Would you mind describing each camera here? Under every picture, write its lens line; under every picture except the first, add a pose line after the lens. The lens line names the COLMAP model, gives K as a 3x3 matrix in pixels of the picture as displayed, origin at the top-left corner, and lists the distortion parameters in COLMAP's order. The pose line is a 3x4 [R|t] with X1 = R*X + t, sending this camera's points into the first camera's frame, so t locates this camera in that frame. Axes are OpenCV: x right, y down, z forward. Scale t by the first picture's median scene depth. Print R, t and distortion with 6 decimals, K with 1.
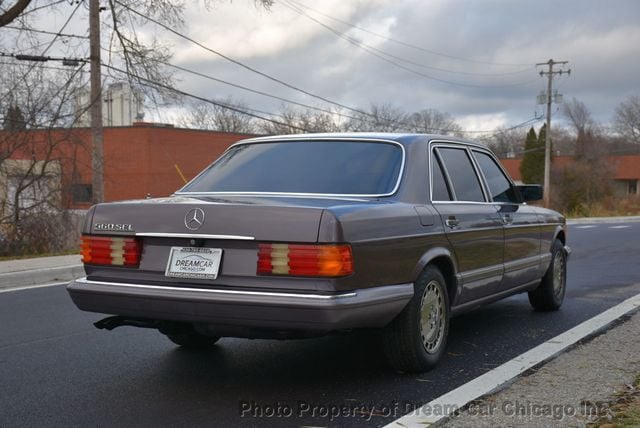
lens RADIAL K [[1298.2, 0, 320.0], [0, 1298.2, 214.0], [0, 0, 1]] dist [0.466123, 0.632679]
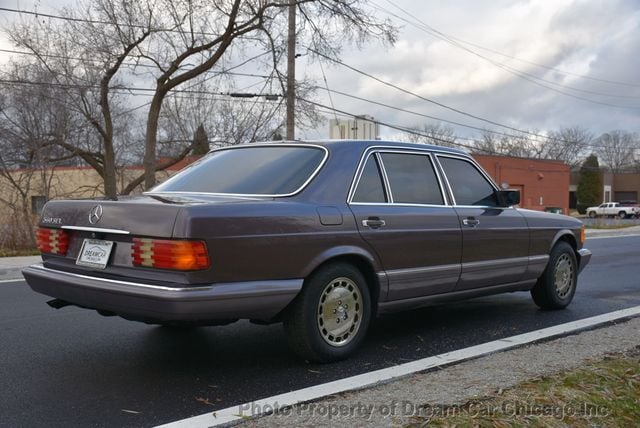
lens RADIAL K [[928.7, 0, 320.0], [0, 928.7, 214.0], [0, 0, 1]] dist [0.171406, 0.121501]
pose [[0.938506, 0.017932, -0.344797, 0.319971], [-0.019193, 0.999816, -0.000243, 0.000319], [0.344729, 0.006845, 0.938677, 0.281009]]
